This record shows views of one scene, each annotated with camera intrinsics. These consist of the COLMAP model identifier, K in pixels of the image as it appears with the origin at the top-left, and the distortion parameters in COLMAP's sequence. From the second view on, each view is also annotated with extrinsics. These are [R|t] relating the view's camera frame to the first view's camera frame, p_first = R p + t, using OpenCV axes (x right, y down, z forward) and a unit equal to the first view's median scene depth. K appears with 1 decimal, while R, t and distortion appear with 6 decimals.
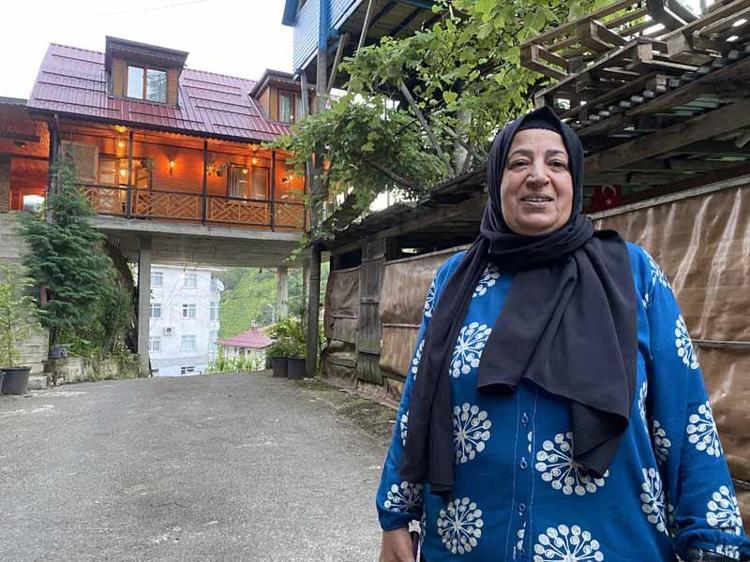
lens RADIAL K [[566.0, 0, 375.8], [0, 566.0, 275.8], [0, 0, 1]] dist [0.057264, -0.061805]
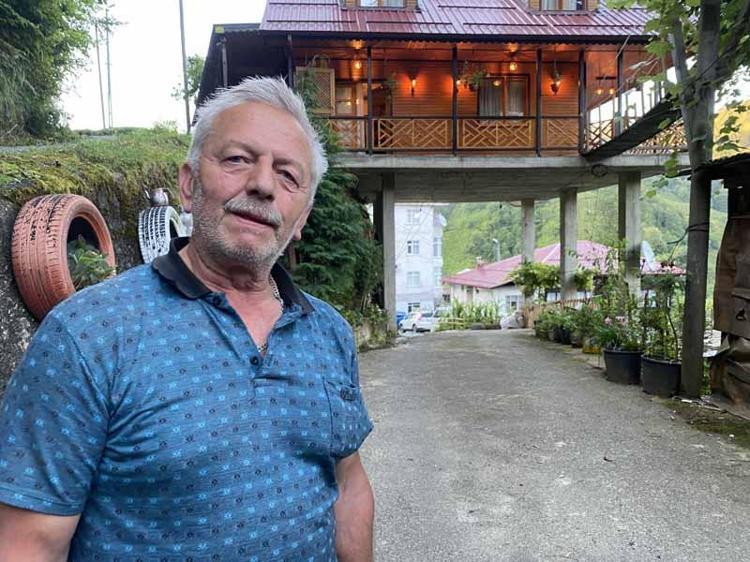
lens RADIAL K [[566.0, 0, 374.2], [0, 566.0, 278.6], [0, 0, 1]] dist [0.057264, -0.061805]
pose [[0.932285, 0.005596, -0.361683, -0.113570], [0.040278, 0.992057, 0.119170, -0.015324], [0.359476, -0.125668, 0.924654, 0.185240]]
